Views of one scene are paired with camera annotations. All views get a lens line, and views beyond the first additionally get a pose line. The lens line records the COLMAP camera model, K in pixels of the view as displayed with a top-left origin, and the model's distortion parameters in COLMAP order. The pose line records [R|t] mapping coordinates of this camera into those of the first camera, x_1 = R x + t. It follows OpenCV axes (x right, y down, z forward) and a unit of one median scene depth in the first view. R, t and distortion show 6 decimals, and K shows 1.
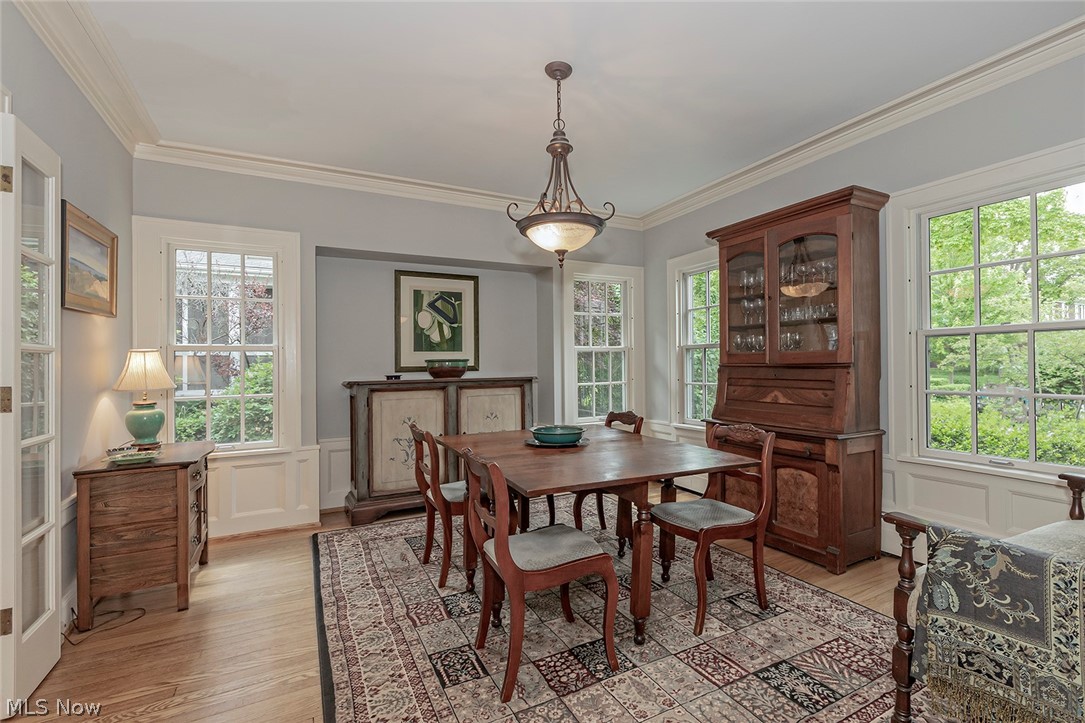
lens RADIAL K [[485.7, 0, 542.5], [0, 485.7, 361.5], [0, 0, 1]] dist [0.000716, 0.000013]
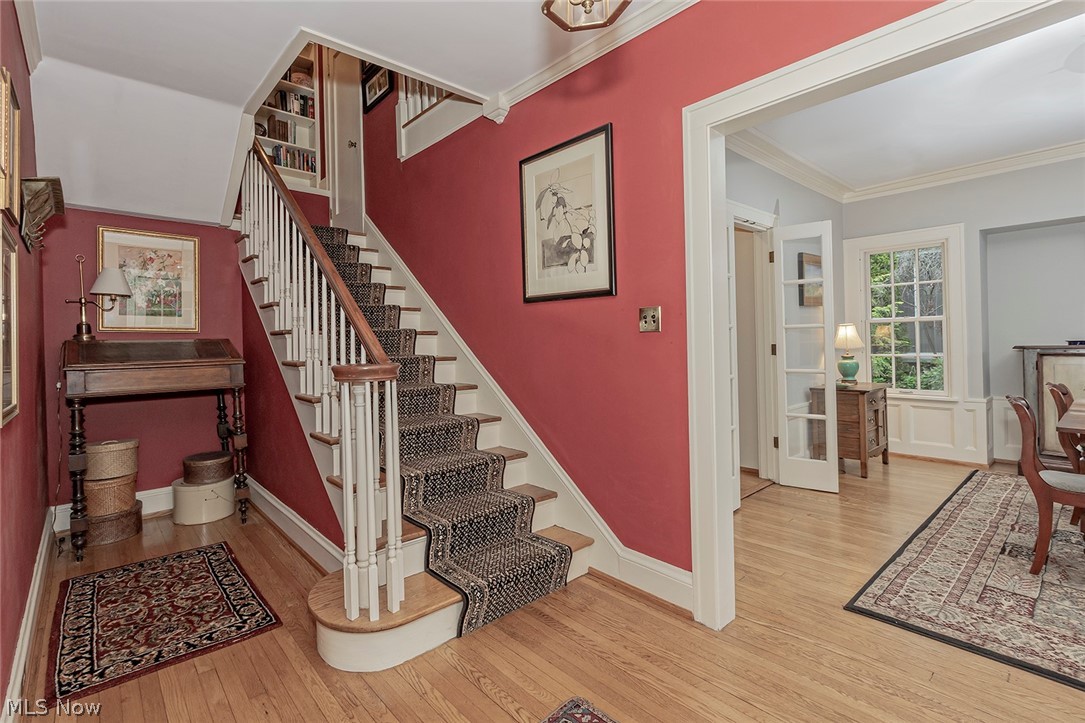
lens RADIAL K [[503.6, 0, 542.5], [0, 503.6, 340.7], [0, 0, 1]] dist [-0.000235, 0.000034]
pose [[0.266799, 0.016869, -0.963605, 0.562920], [0.027428, 0.999309, 0.025088, -0.038608], [0.963362, -0.033123, 0.266152, -0.465921]]
